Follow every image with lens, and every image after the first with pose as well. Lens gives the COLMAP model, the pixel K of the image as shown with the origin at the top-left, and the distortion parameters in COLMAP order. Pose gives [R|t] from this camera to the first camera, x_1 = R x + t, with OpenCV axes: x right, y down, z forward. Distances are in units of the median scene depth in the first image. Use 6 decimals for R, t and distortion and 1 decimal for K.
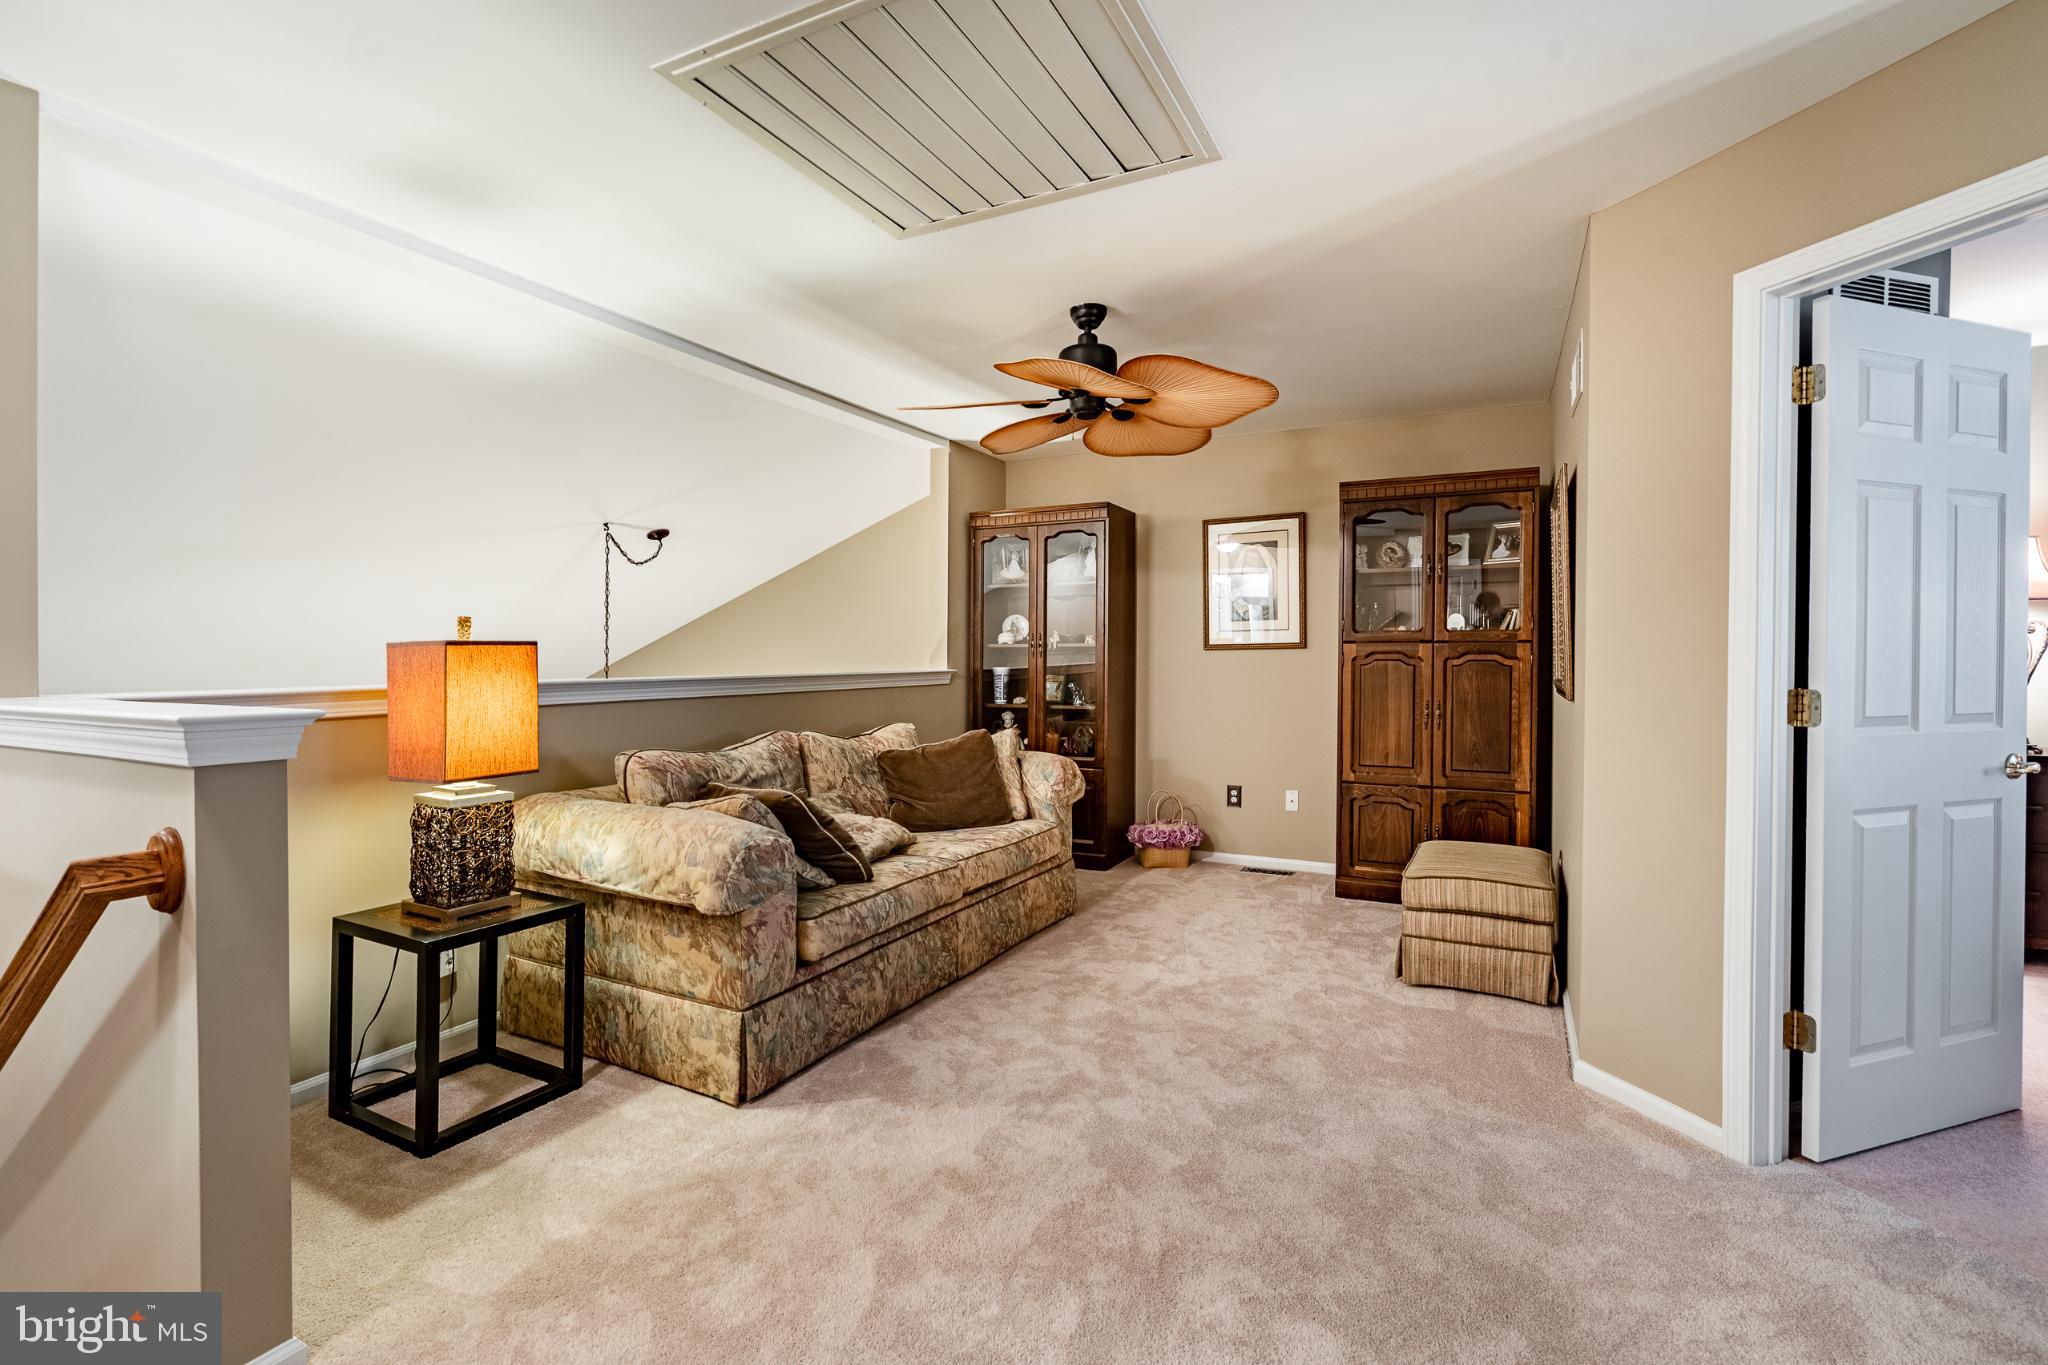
lens RADIAL K [[921.1, 0, 997.9], [0, 921.1, 649.4], [0, 0, 1]] dist [-0.004271, 0.002677]
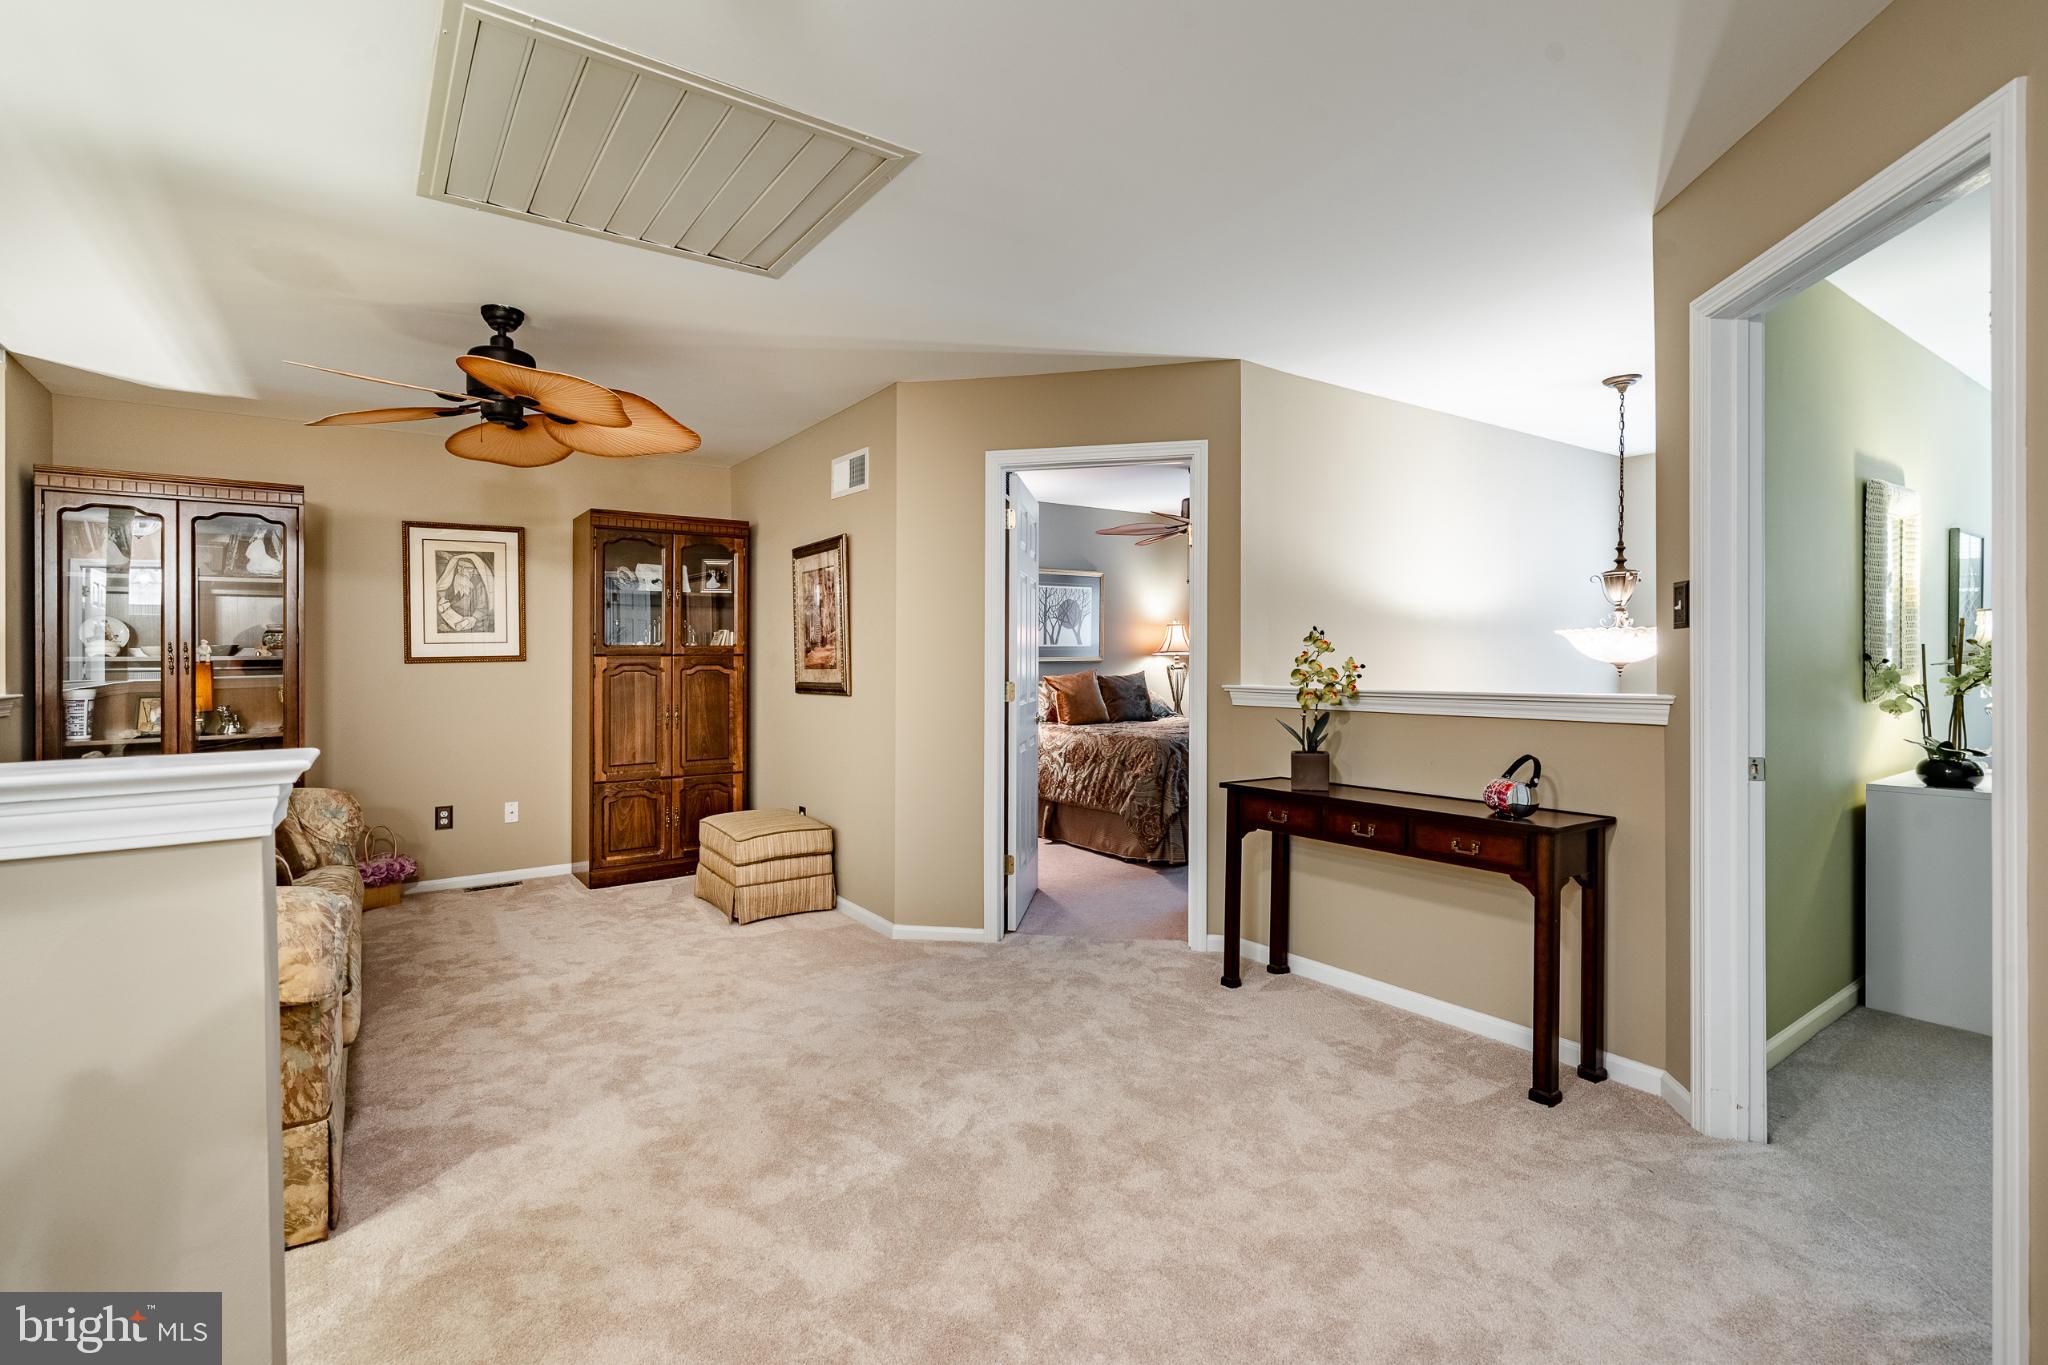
lens RADIAL K [[921.1, 0, 1001.8], [0, 921.1, 673.3], [0, 0, 1]] dist [-0.004271, 0.002677]
pose [[0.476383, -0.015044, 0.879109, -0.451179], [0.004563, 0.999882, 0.014638, -0.000564], [-0.879226, -0.002962, 0.476396, 0.069787]]
